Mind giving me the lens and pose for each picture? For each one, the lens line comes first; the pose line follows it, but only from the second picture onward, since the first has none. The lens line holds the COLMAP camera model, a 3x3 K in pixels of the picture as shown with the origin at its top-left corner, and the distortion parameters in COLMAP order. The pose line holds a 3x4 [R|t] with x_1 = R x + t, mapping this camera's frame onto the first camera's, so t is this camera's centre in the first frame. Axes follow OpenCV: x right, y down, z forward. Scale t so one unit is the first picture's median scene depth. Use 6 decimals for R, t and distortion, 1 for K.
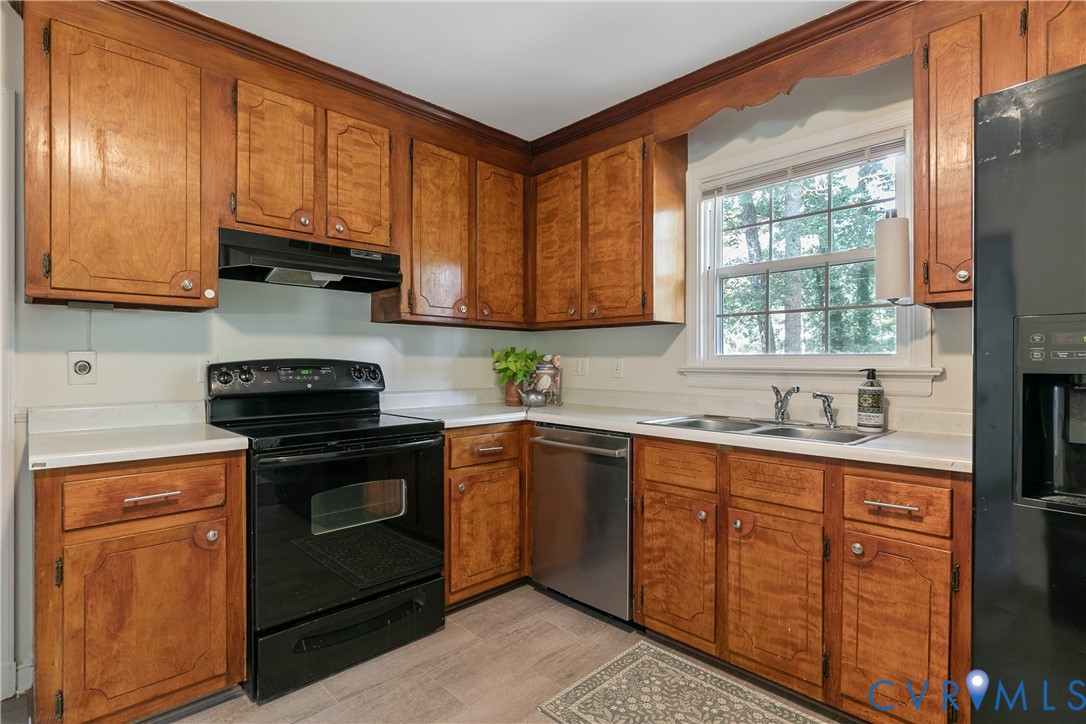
lens RADIAL K [[522.6, 0, 544.1], [0, 522.6, 366.1], [0, 0, 1]] dist [-0.001950, -0.000341]
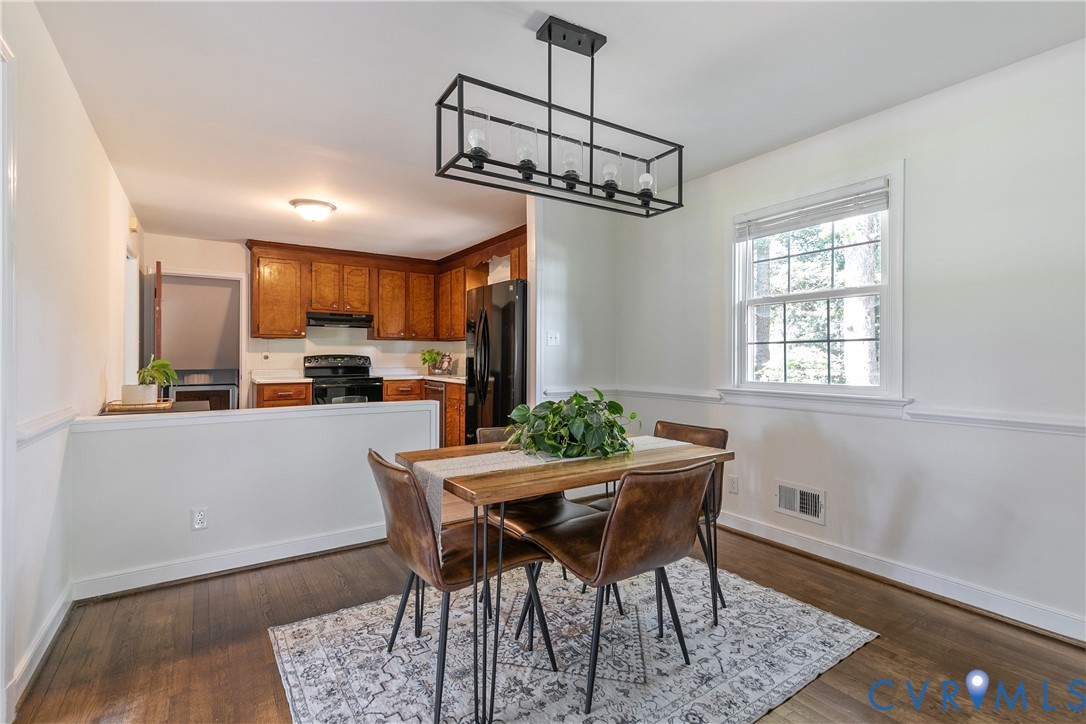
lens RADIAL K [[454.1, 0, 543.0], [0, 454.1, 362.0], [0, 0, 1]] dist [-0.000325, 0.000005]
pose [[0.988900, 0.001301, -0.148576, 0.935286], [-0.000704, 0.999991, 0.004066, 0.014686], [0.148580, -0.003916, 0.988893, -1.164363]]
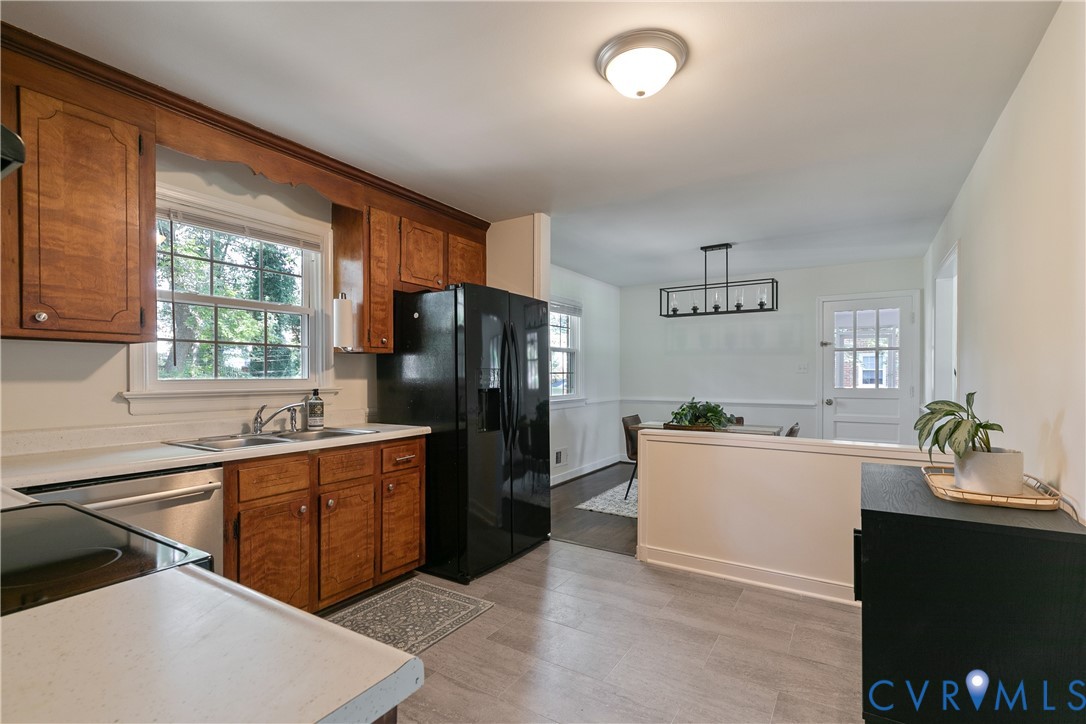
lens RADIAL K [[499.9, 0, 547.1], [0, 499.9, 366.6], [0, 0, 1]] dist [0.000815, -0.000343]
pose [[-0.227355, 0.009476, 0.973766, -0.805847], [0.001791, 0.999955, -0.009313, -0.037314], [-0.973810, -0.000374, -0.227362, 0.557987]]
